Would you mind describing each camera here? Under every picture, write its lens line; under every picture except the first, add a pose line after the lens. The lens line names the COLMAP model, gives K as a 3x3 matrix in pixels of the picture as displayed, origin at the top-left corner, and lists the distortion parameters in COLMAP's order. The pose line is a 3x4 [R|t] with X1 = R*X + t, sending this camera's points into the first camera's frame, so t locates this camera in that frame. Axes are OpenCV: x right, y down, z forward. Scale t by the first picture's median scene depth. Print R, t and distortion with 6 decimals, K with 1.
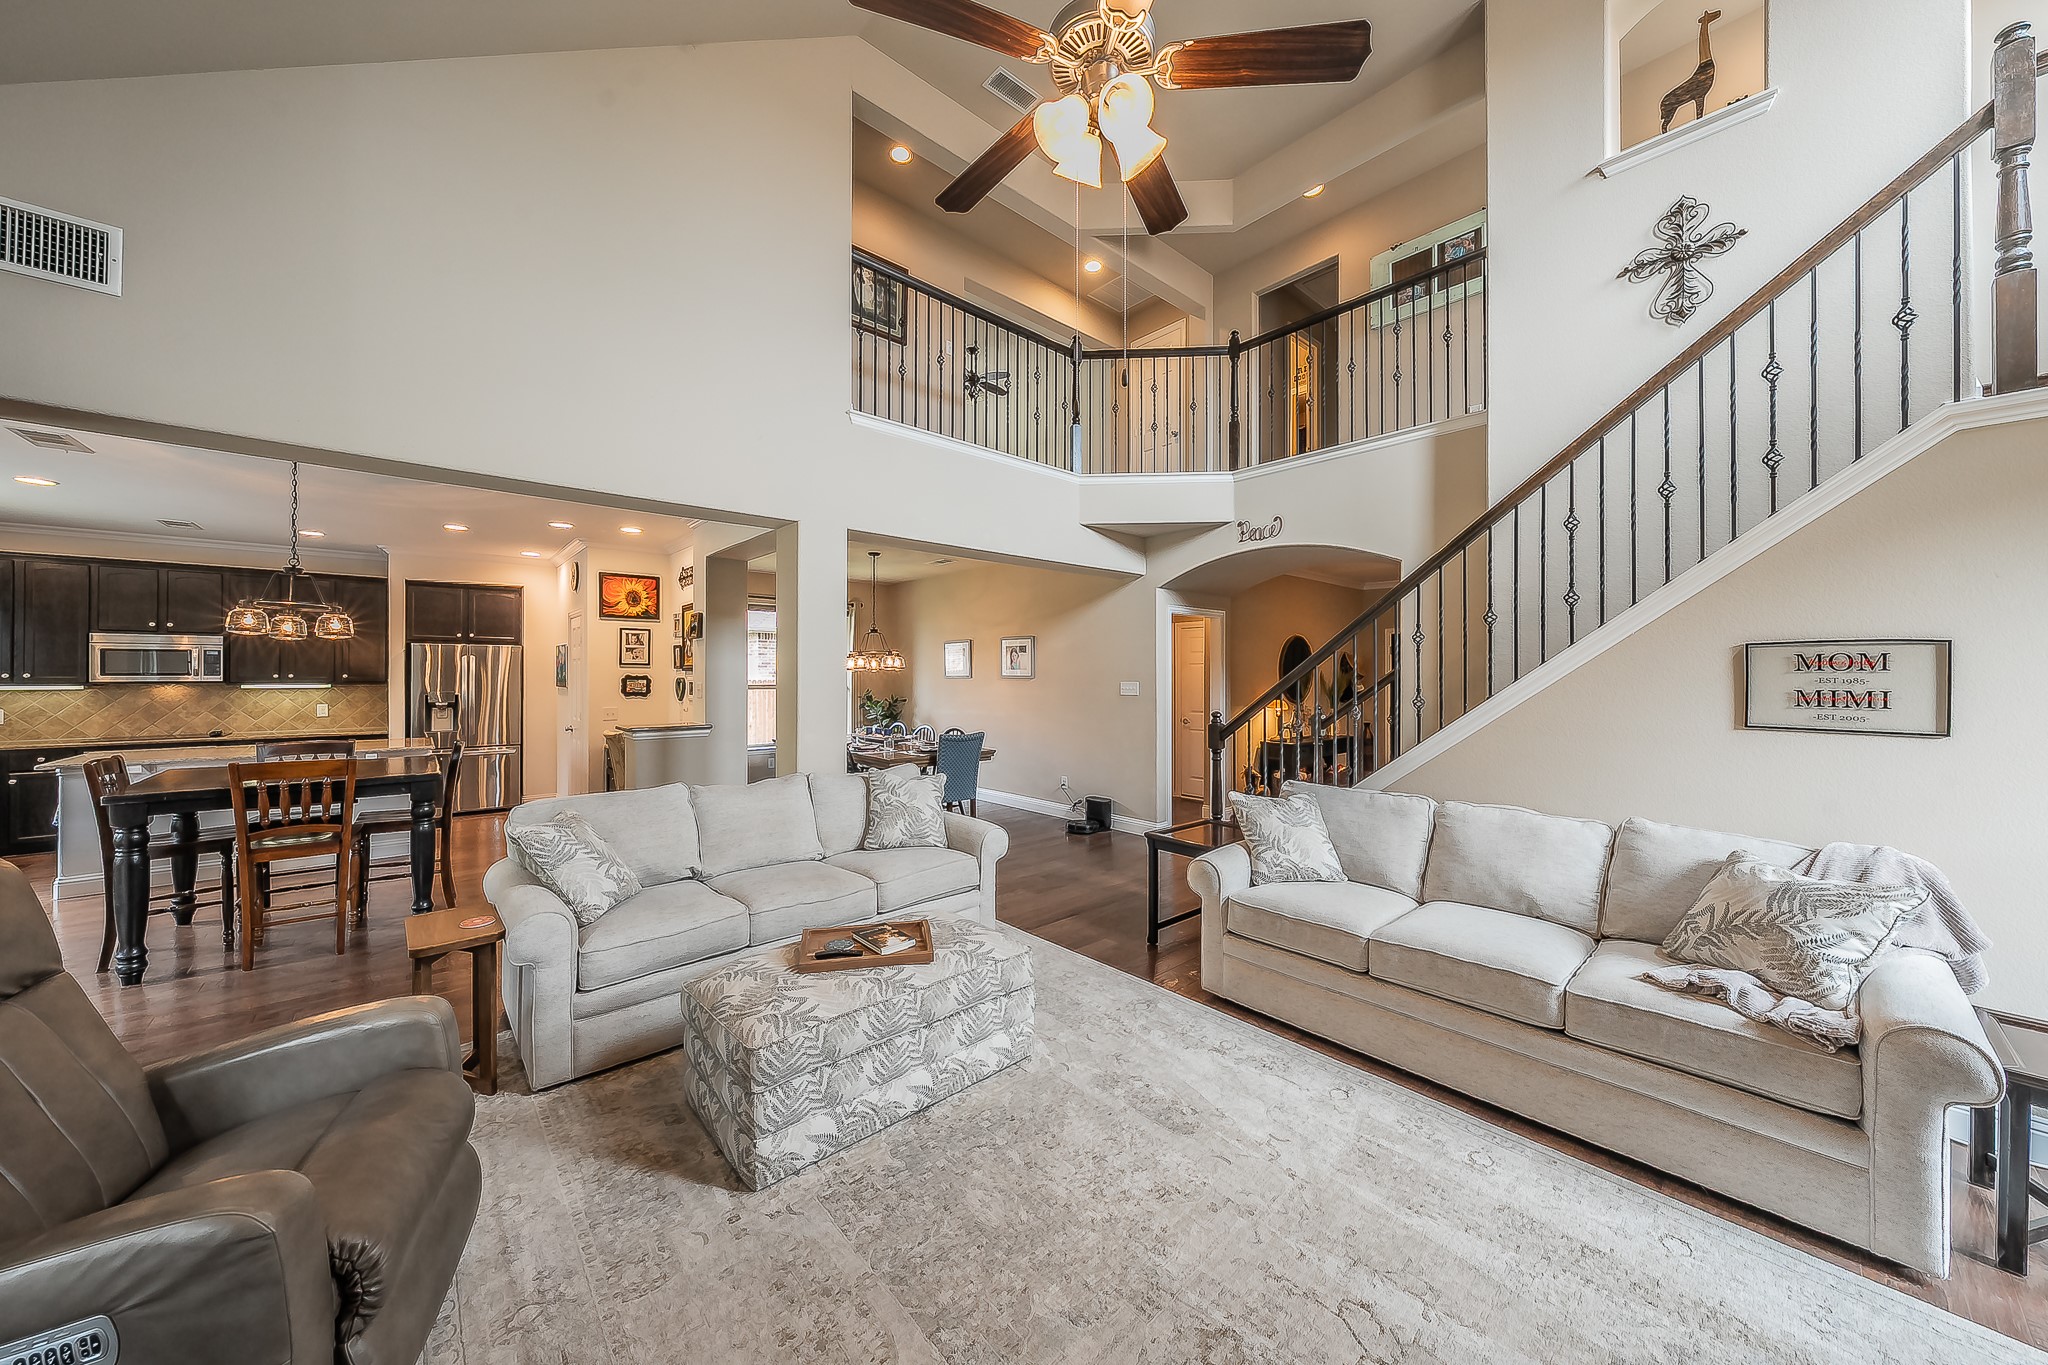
lens RADIAL K [[694.0, 0, 1026.2], [0, 694.0, 675.0], [0, 0, 1]] dist [0.000431, 0.000172]
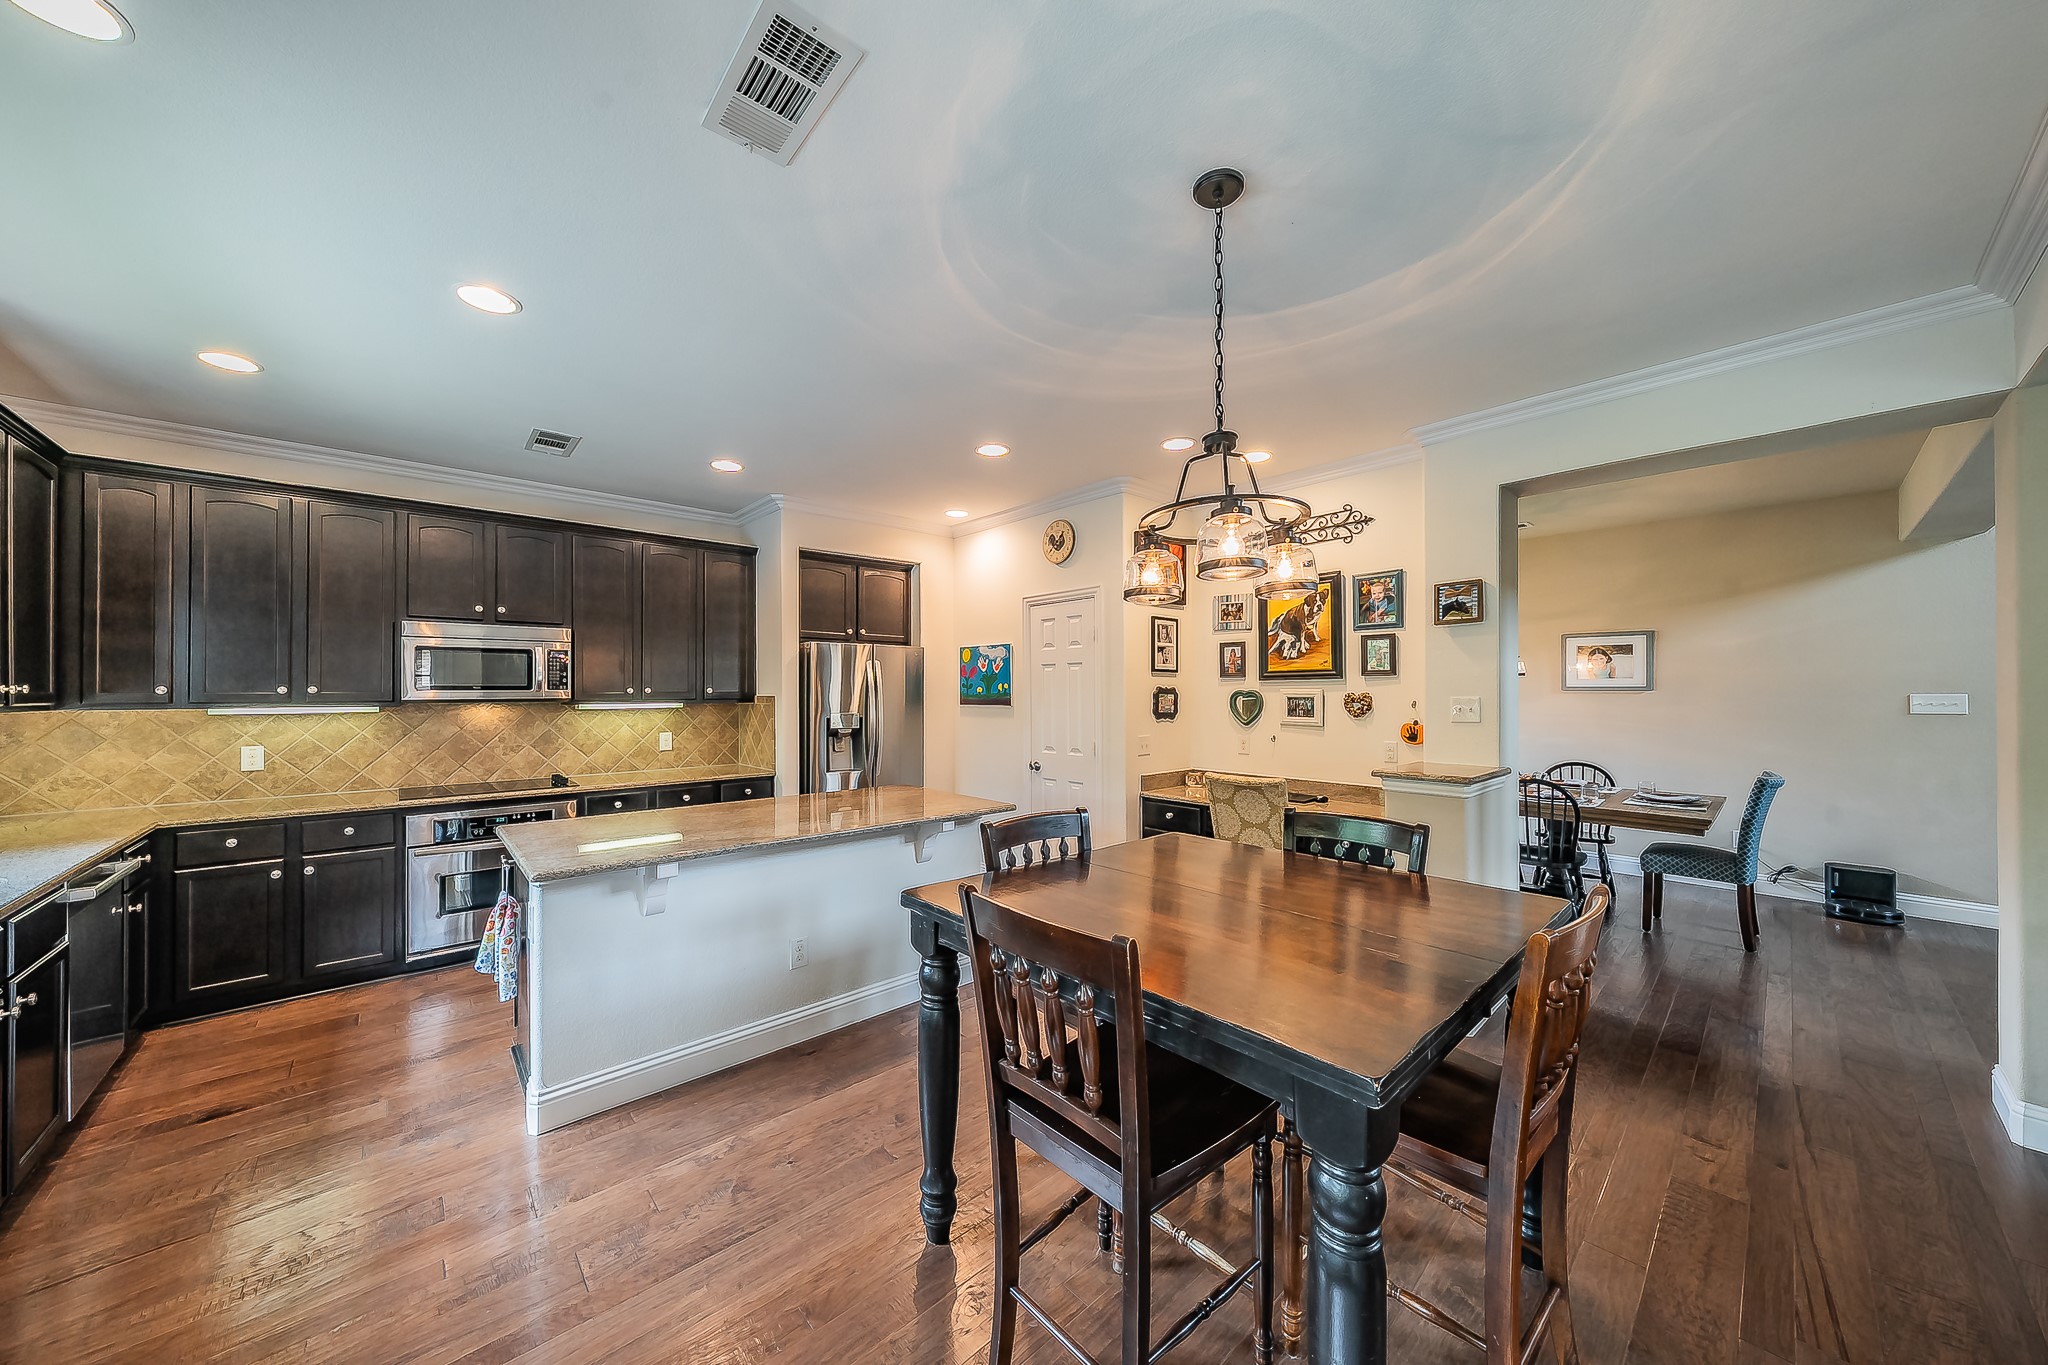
lens RADIAL K [[694.0, 0, 1022.6], [0, 694.0, 690.7], [0, 0, 1]] dist [0.000431, 0.000172]
pose [[0.999885, -0.003882, 0.014678, -0.715694], [0.003896, 0.999992, -0.000952, 0.003746], [-0.014675, 0.001009, 0.999892, 0.335482]]
